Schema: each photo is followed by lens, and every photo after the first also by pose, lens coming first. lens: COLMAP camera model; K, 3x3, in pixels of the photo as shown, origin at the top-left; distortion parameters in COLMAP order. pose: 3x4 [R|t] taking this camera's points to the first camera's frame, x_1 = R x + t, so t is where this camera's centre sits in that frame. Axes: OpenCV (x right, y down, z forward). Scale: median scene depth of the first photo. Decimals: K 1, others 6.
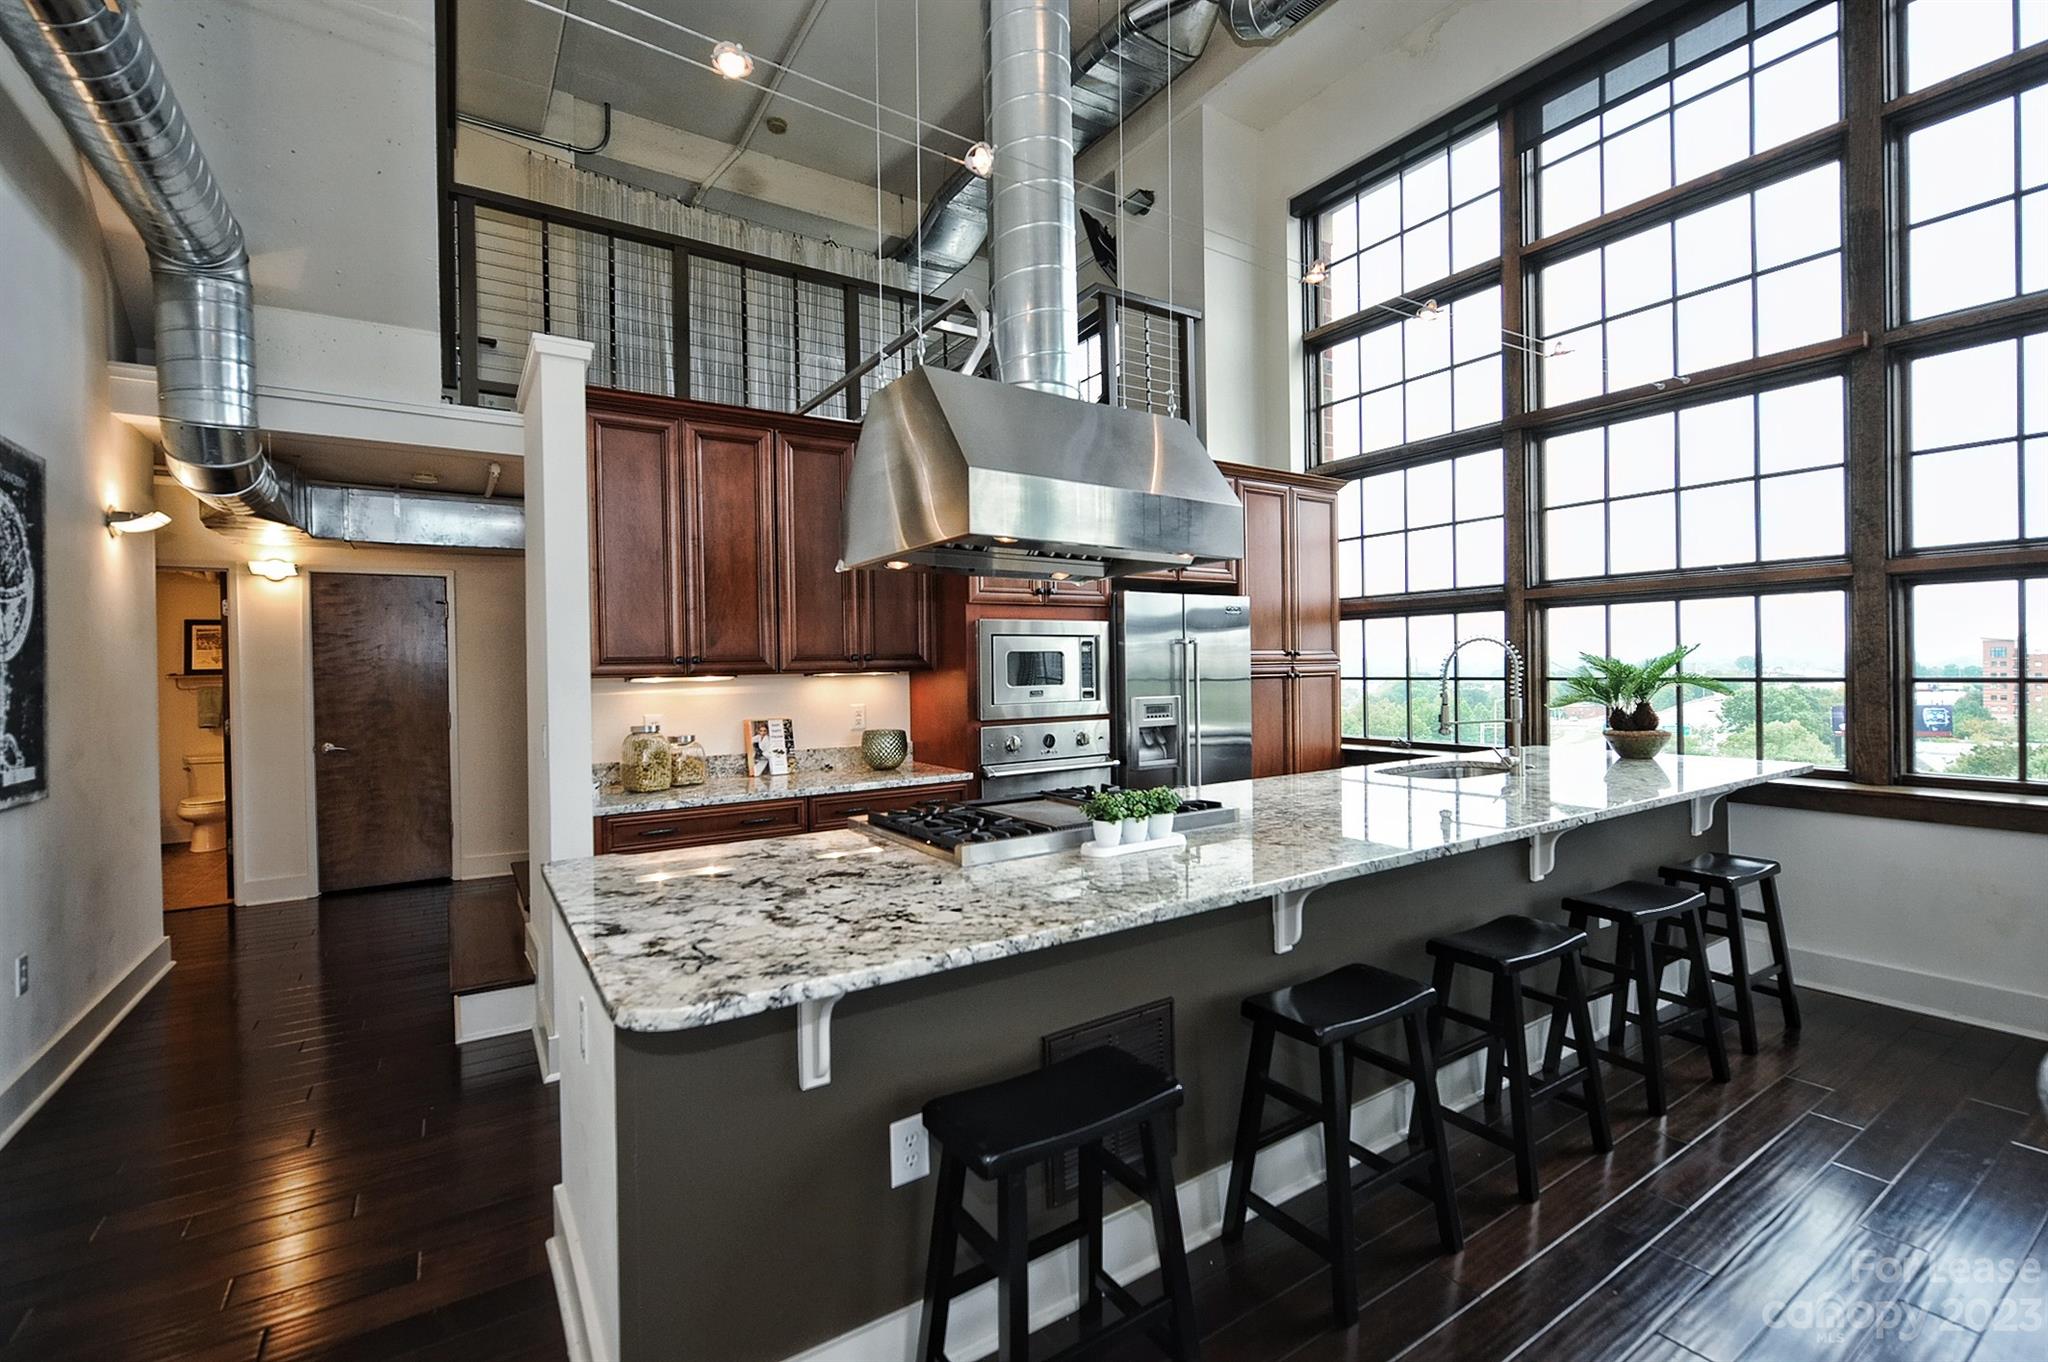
lens RADIAL K [[891.9, 0, 1023.0], [0, 891.9, 669.1], [0, 0, 1]] dist [-0.004331, 0.002382]
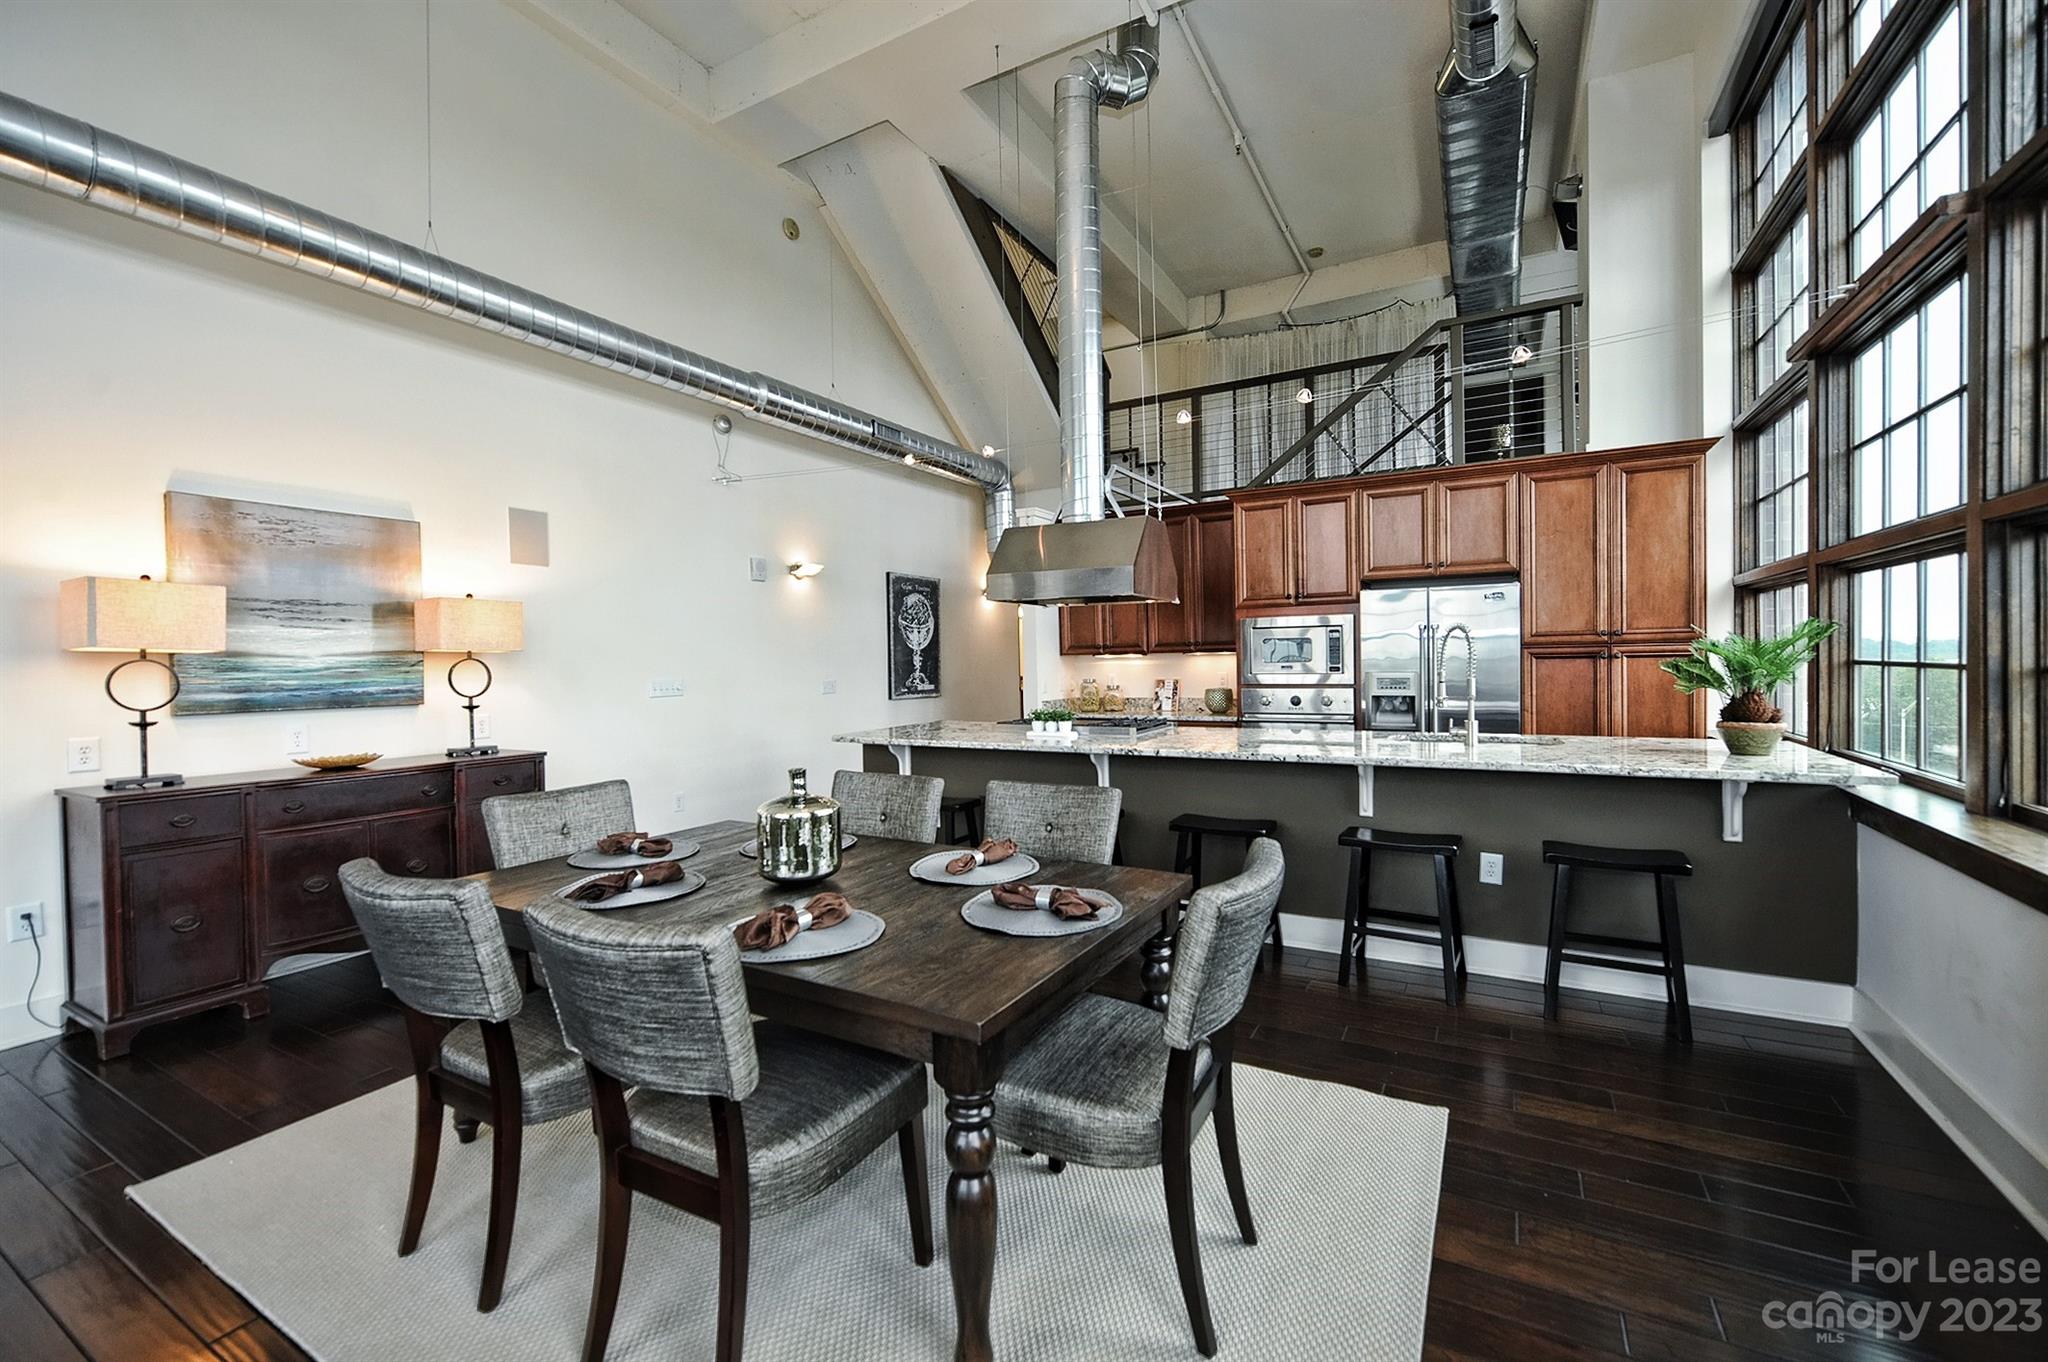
lens RADIAL K [[843.8, 0, 1039.3], [0, 843.8, 678.9], [0, 0, 1]] dist [-0.000116, -0.002279]
pose [[0.465118, 0.031128, -0.884701, 1.018404], [0.007757, 0.999200, 0.039235, -0.010978], [0.885215, -0.025112, 0.464505, 0.002551]]
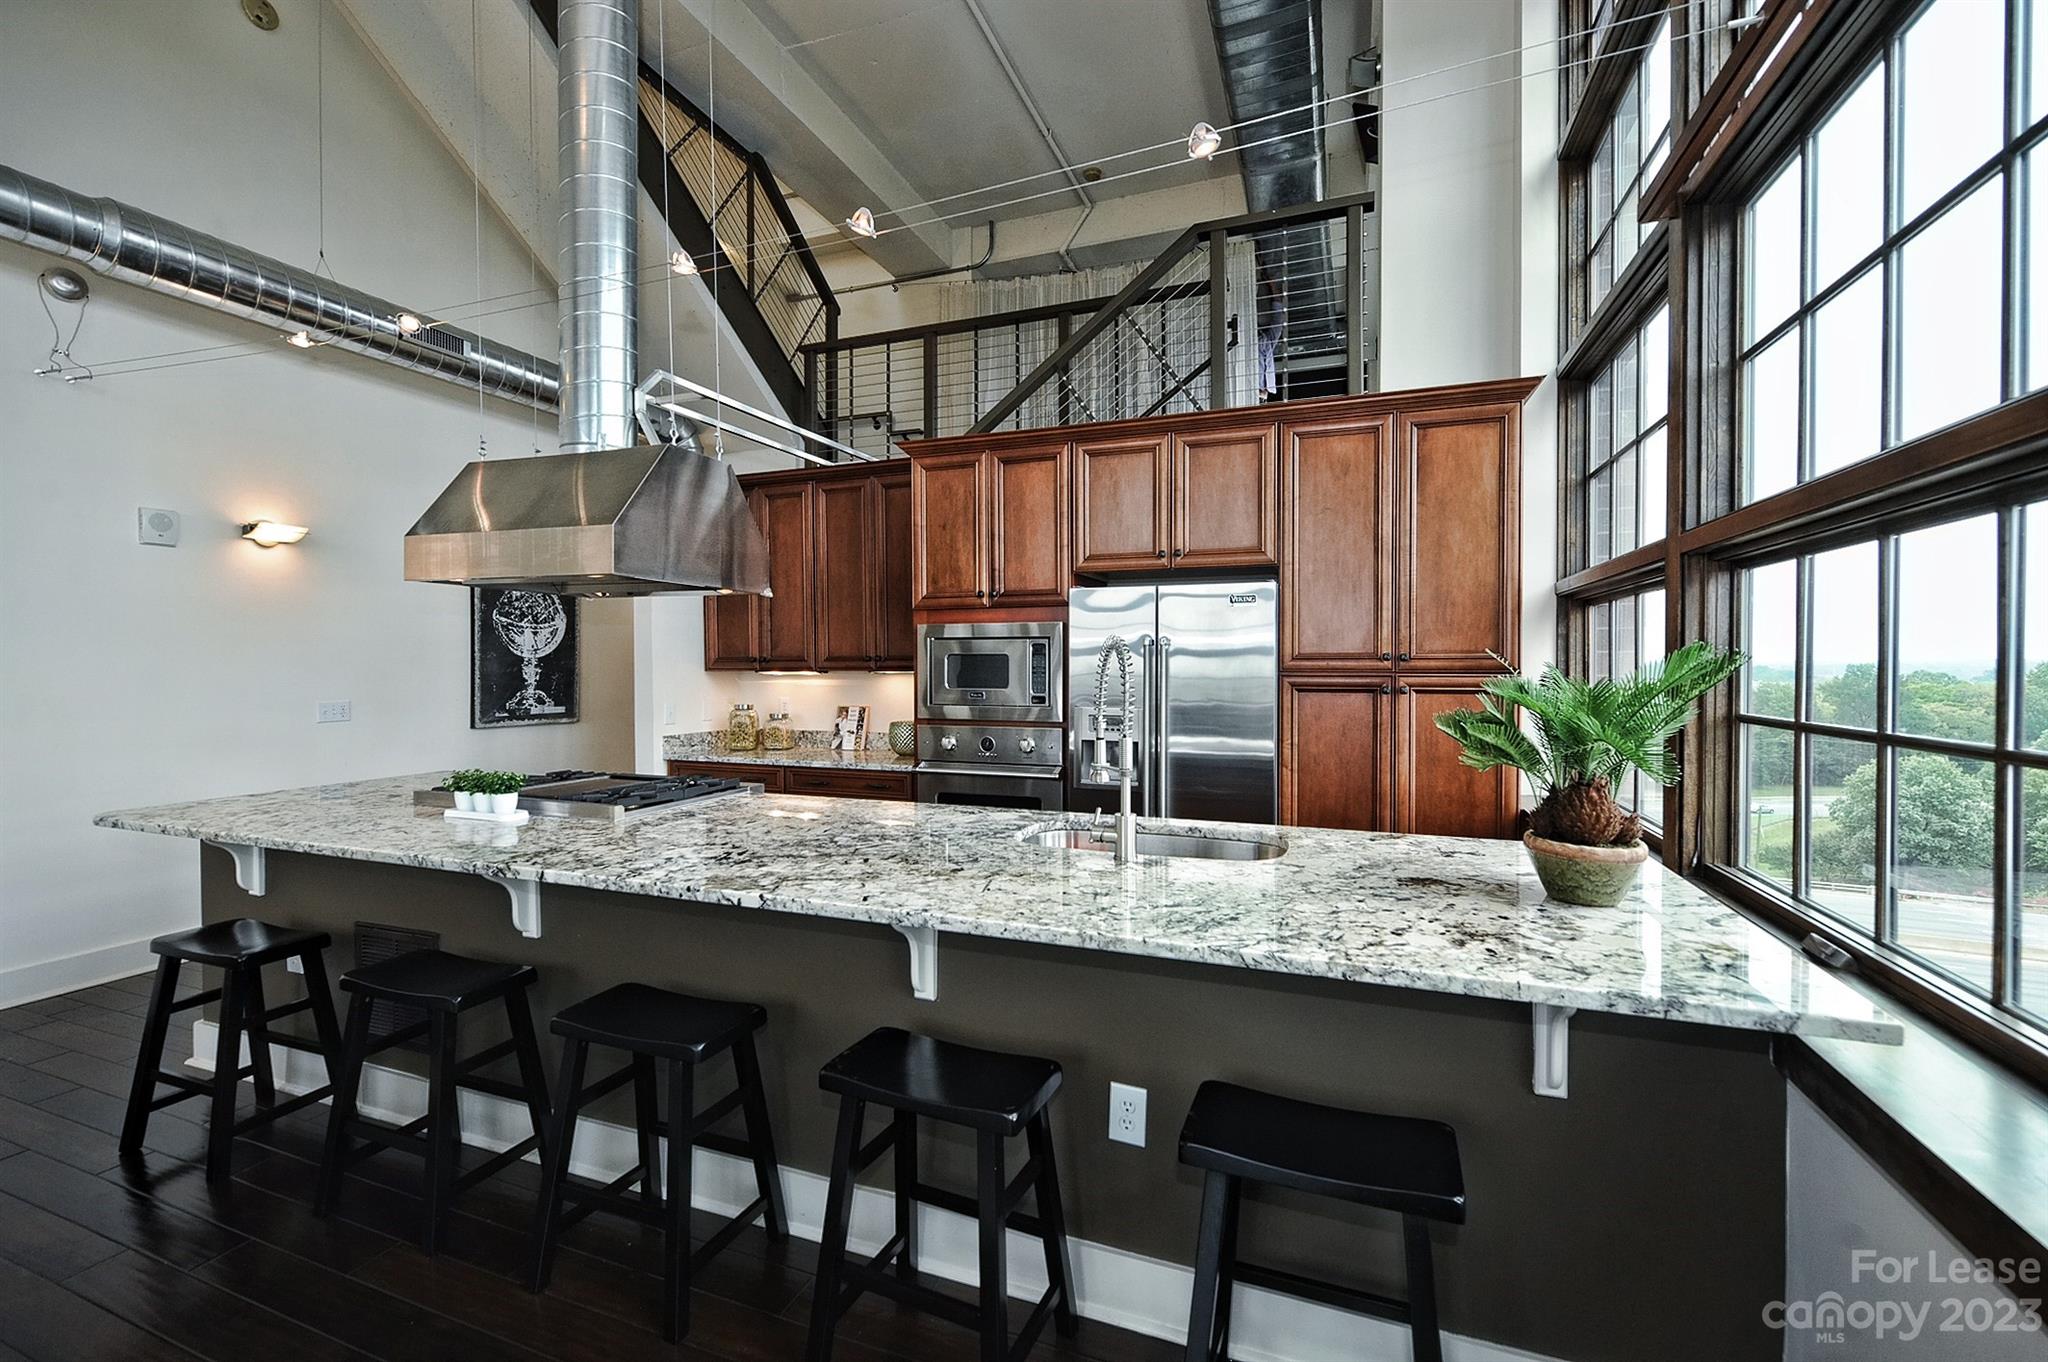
lens RADIAL K [[843.8, 0, 1049.3], [0, 843.8, 680.7], [0, 0, 1]] dist [-0.000116, -0.002279]
pose [[0.590999, 0.033607, -0.805972, 0.813420], [-0.013255, 0.999401, 0.031952, -0.021321], [0.806564, -0.008201, 0.591091, 0.487521]]
